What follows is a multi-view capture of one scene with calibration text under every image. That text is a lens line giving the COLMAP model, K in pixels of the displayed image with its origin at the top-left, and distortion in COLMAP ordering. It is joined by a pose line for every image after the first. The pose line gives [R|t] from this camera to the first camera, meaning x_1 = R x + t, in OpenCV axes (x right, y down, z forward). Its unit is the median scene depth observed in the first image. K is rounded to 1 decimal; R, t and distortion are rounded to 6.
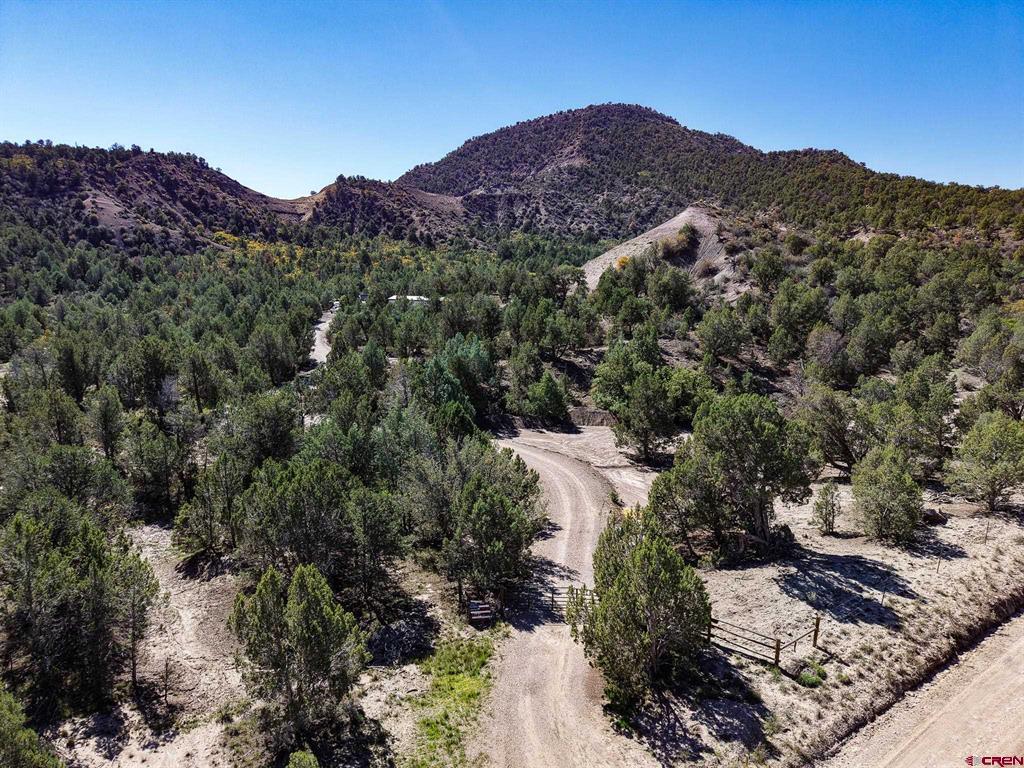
lens RADIAL K [[683.4, 0, 509.5], [0, 683.4, 386.0], [0, 0, 1]] dist [0.043436, -0.064637]
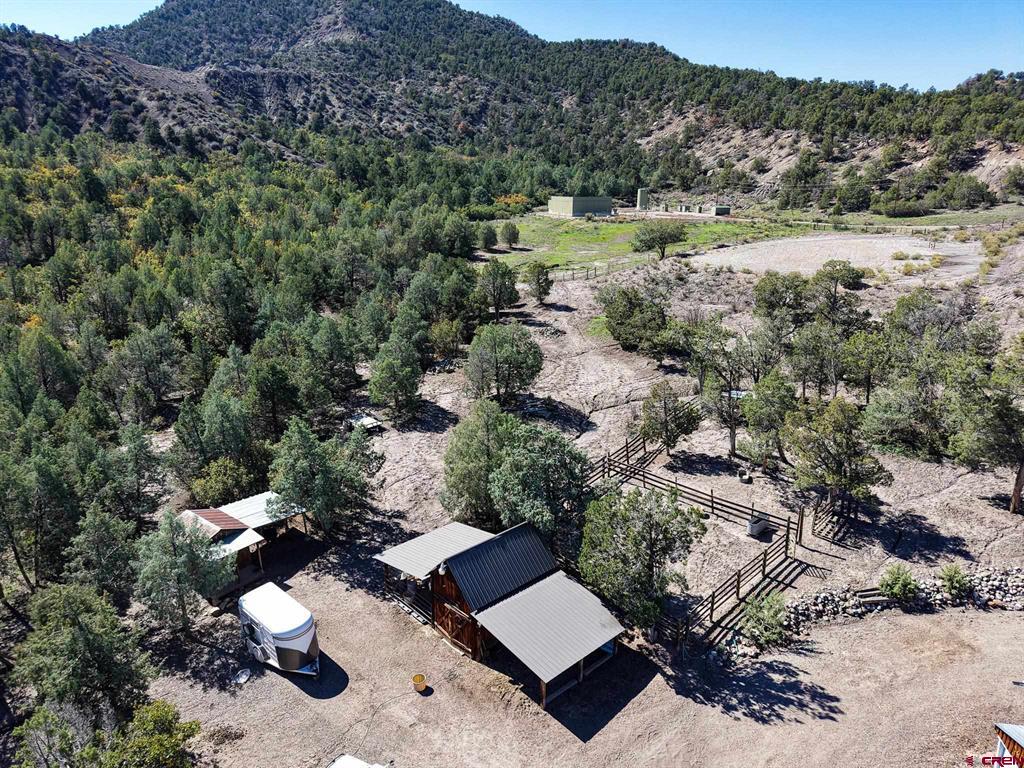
lens RADIAL K [[686.4, 0, 509.5], [0, 686.4, 378.7], [0, 0, 1]] dist [0.022070, -0.018049]
pose [[0.922550, -0.108930, 0.370184, -0.091142], [0.062659, 0.988885, 0.134833, -0.069354], [-0.380757, -0.101195, 0.919121, 0.302948]]
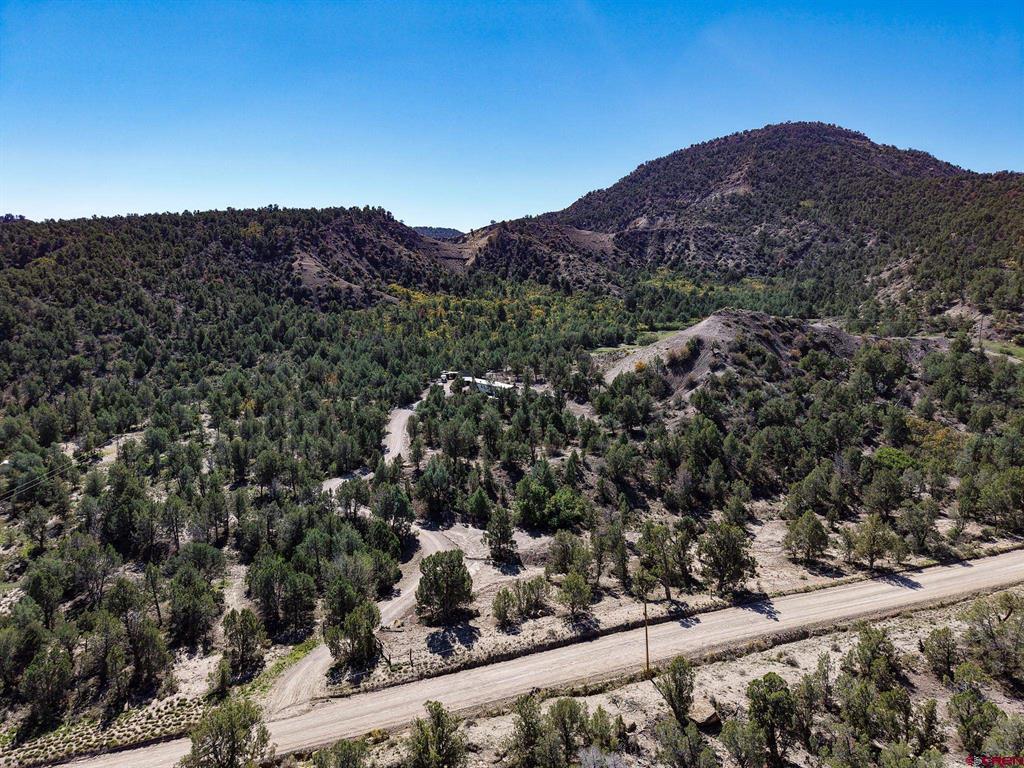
lens RADIAL K [[683.4, 0, 509.5], [0, 683.4, 386.0], [0, 0, 1]] dist [0.043436, -0.064637]
pose [[0.963002, 0.043671, -0.265933, 0.079936], [-0.045227, 0.998977, 0.000273, -0.039132], [0.265673, 0.011765, 0.963991, -0.083497]]
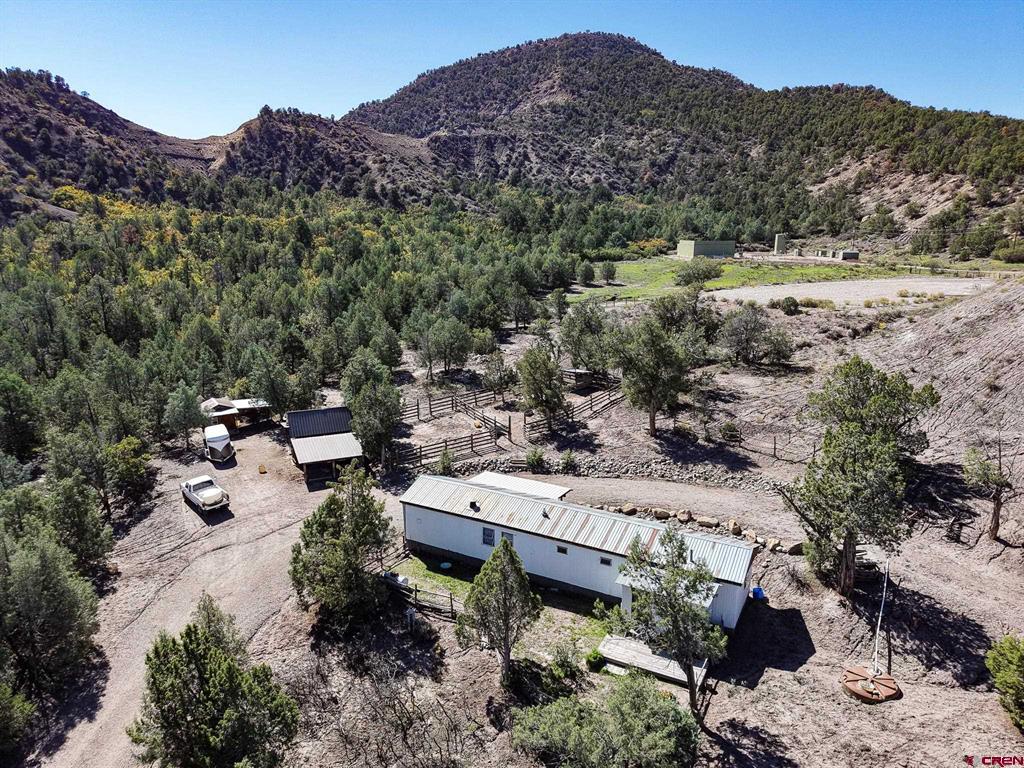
lens RADIAL K [[686.4, 0, 509.5], [0, 686.4, 378.7], [0, 0, 1]] dist [0.022070, -0.018049]
pose [[0.996923, -0.018970, 0.076058, -0.049956], [0.014530, 0.998181, 0.058504, -0.058770], [-0.077030, -0.057219, 0.995386, 0.243396]]
